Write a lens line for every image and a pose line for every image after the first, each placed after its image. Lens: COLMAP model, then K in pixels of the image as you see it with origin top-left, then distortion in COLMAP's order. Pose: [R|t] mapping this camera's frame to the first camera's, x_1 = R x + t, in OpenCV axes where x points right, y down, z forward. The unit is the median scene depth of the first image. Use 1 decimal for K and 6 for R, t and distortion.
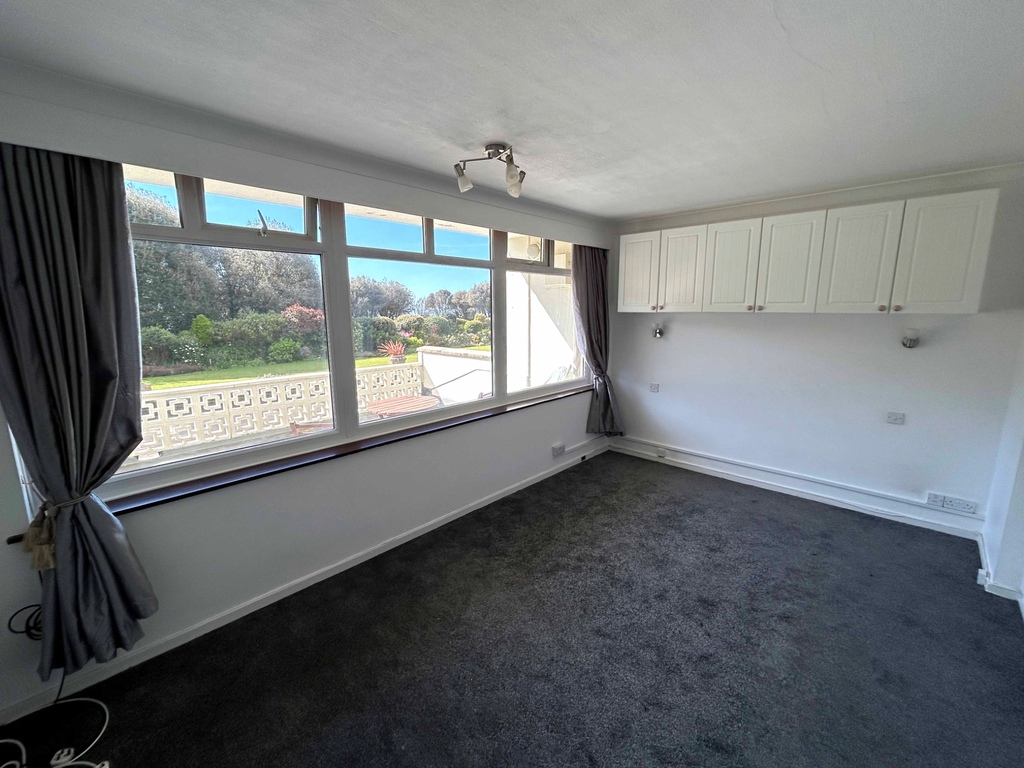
lens RADIAL K [[427.4, 0, 512.0], [0, 427.4, 384.0], [0, 0, 1]] dist [-0.001436, -0.000075]
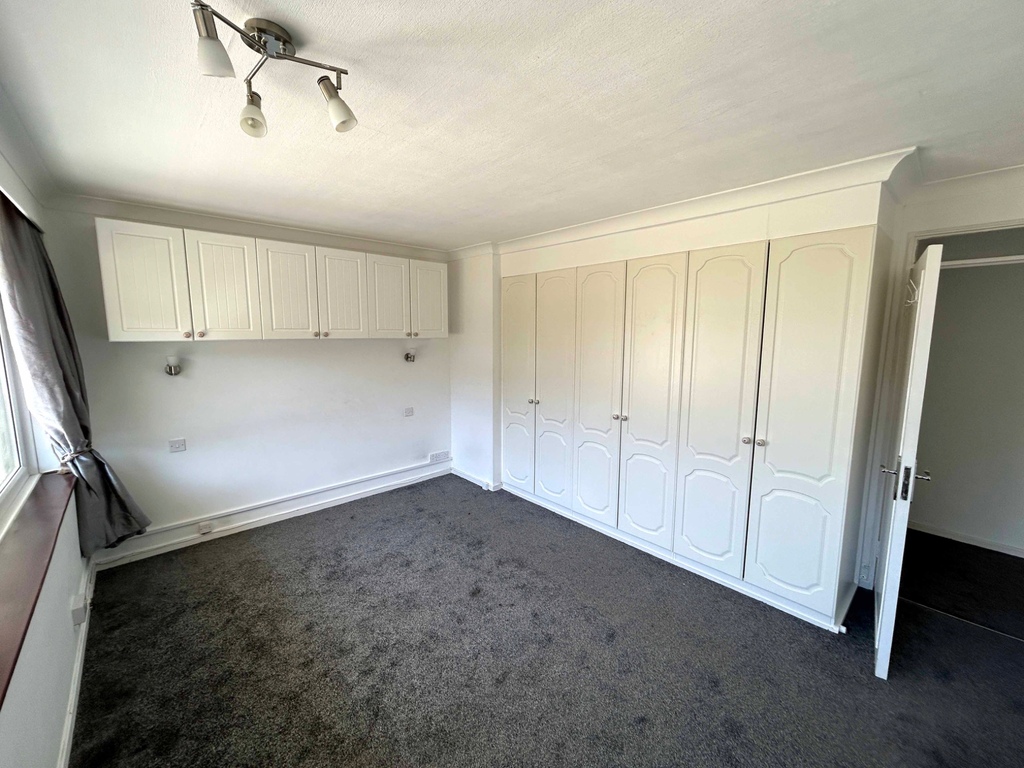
lens RADIAL K [[410.5, 0, 512.0], [0, 410.5, 384.0], [0, 0, 1]] dist [-0.001276, 0.000003]
pose [[0.082278, -0.125539, 0.988671, -0.365726], [0.175045, 0.978433, 0.109672, -0.089657], [-0.981116, 0.164038, 0.102479, 0.472618]]
